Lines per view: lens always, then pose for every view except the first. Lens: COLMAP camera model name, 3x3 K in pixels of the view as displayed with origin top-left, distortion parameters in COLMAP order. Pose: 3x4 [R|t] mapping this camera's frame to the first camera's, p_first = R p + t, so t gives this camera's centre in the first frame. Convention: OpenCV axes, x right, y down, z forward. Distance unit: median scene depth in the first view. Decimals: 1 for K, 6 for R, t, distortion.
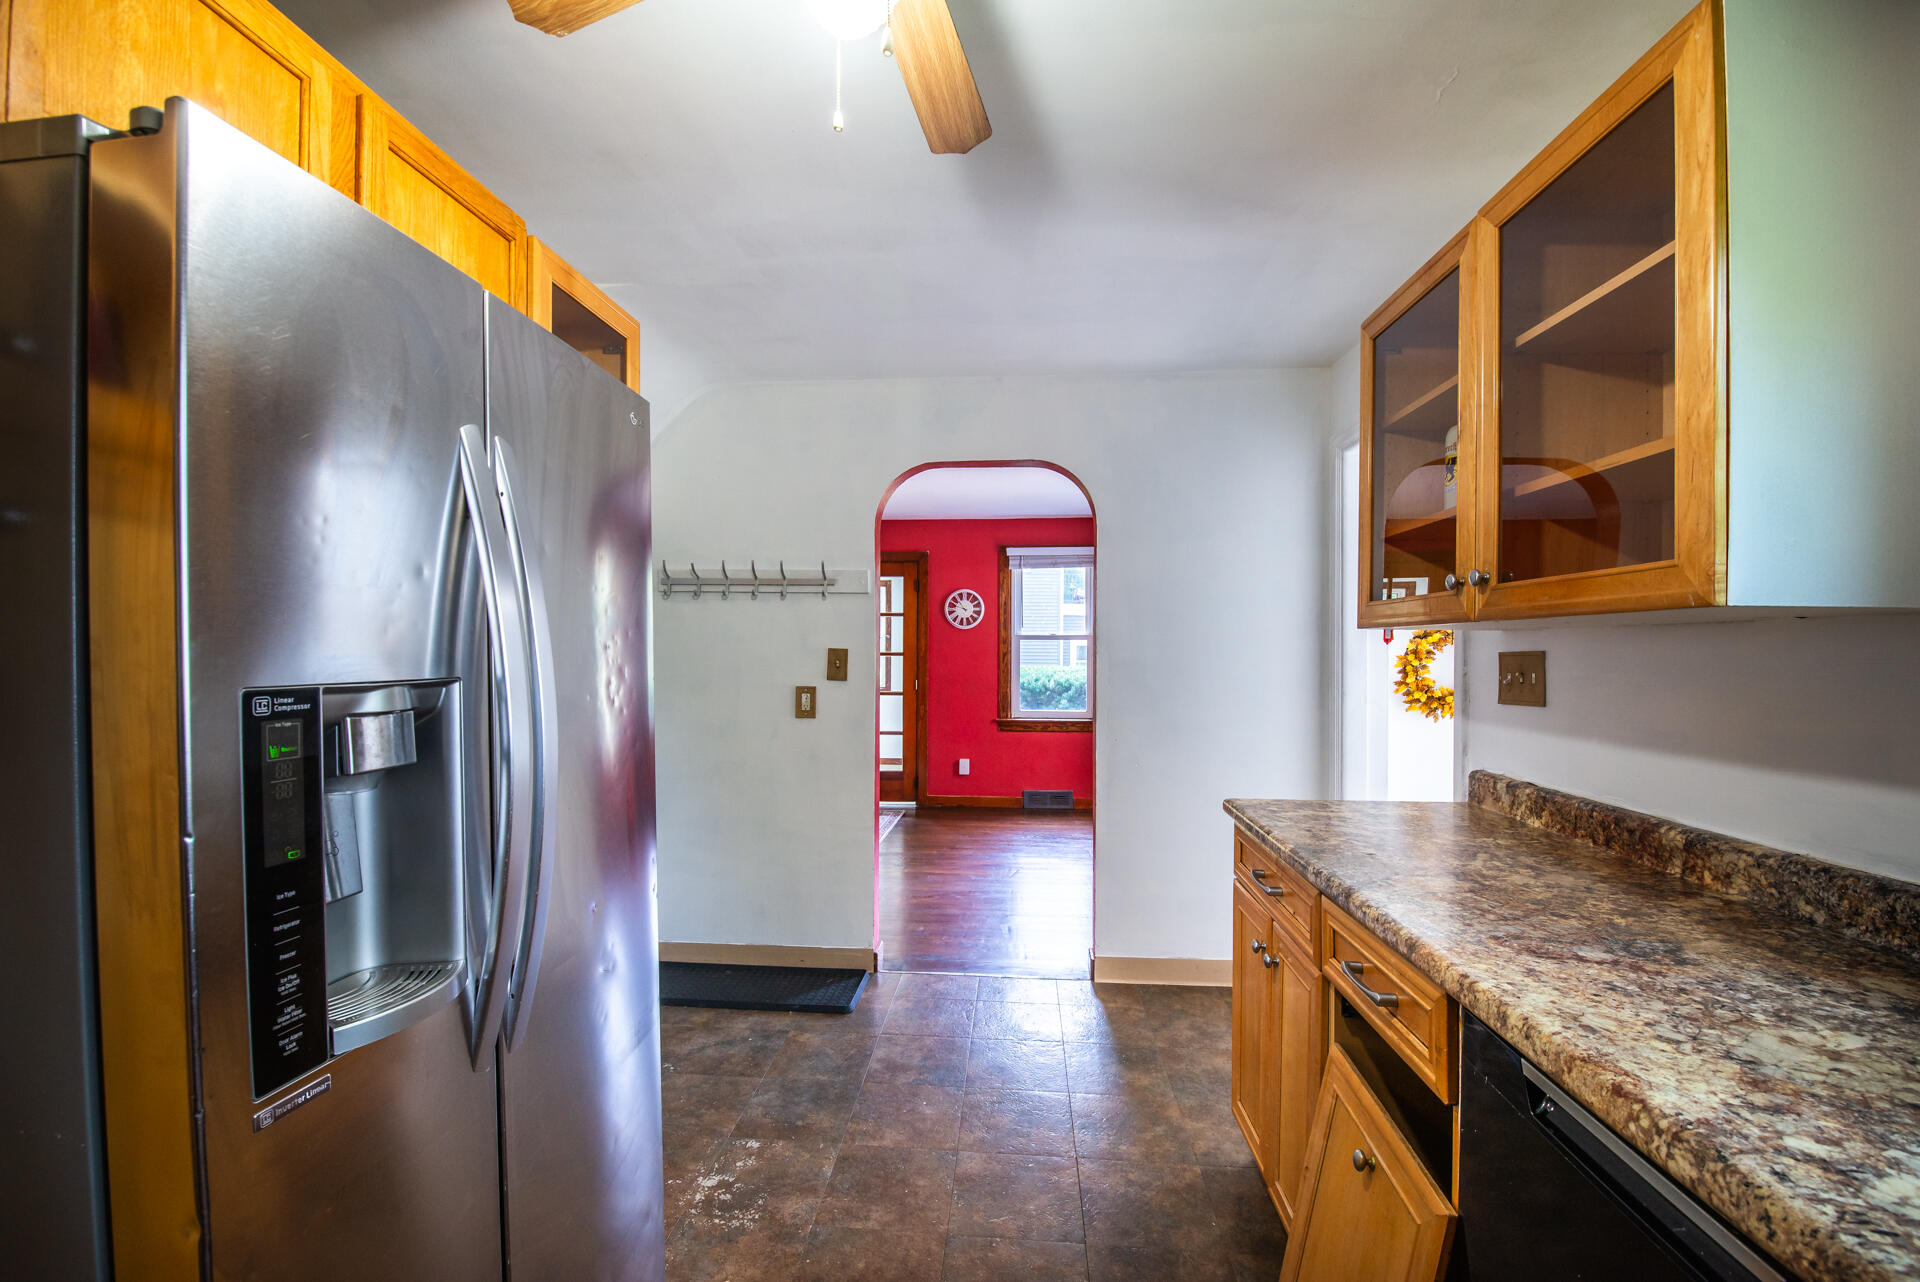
lens RADIAL K [[828.4, 0, 958.8], [0, 828.4, 651.7], [0, 0, 1]] dist [-0.013067, -0.006161]
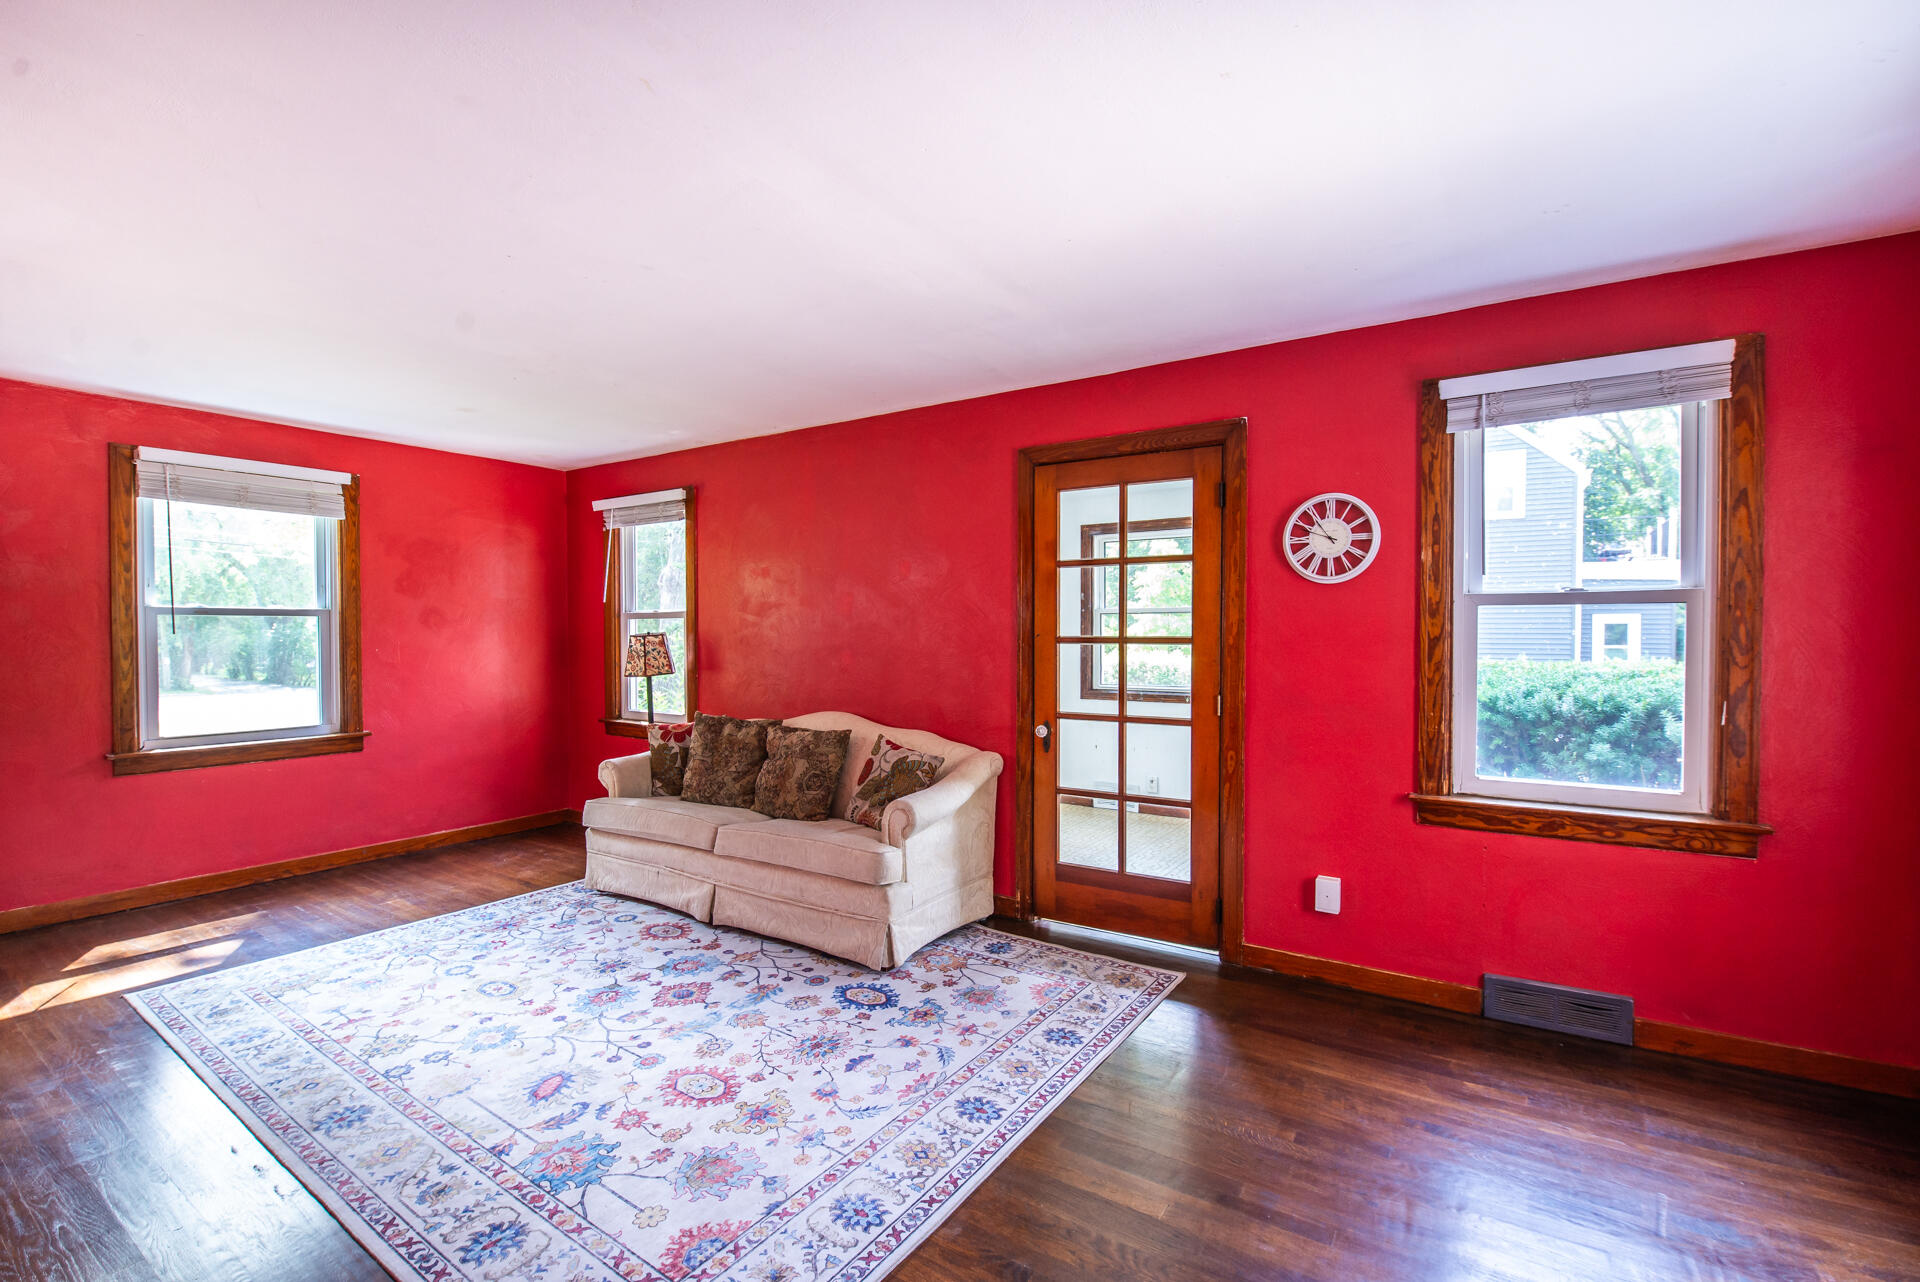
lens RADIAL K [[828.4, 0, 964.8], [0, 828.4, 643.4], [0, 0, 1]] dist [-0.013067, -0.006161]
pose [[0.870786, 0.006458, -0.491619, 0.053532], [0.005573, 0.999720, 0.023002, -0.006916], [0.491630, -0.022770, 0.870506, 0.523247]]
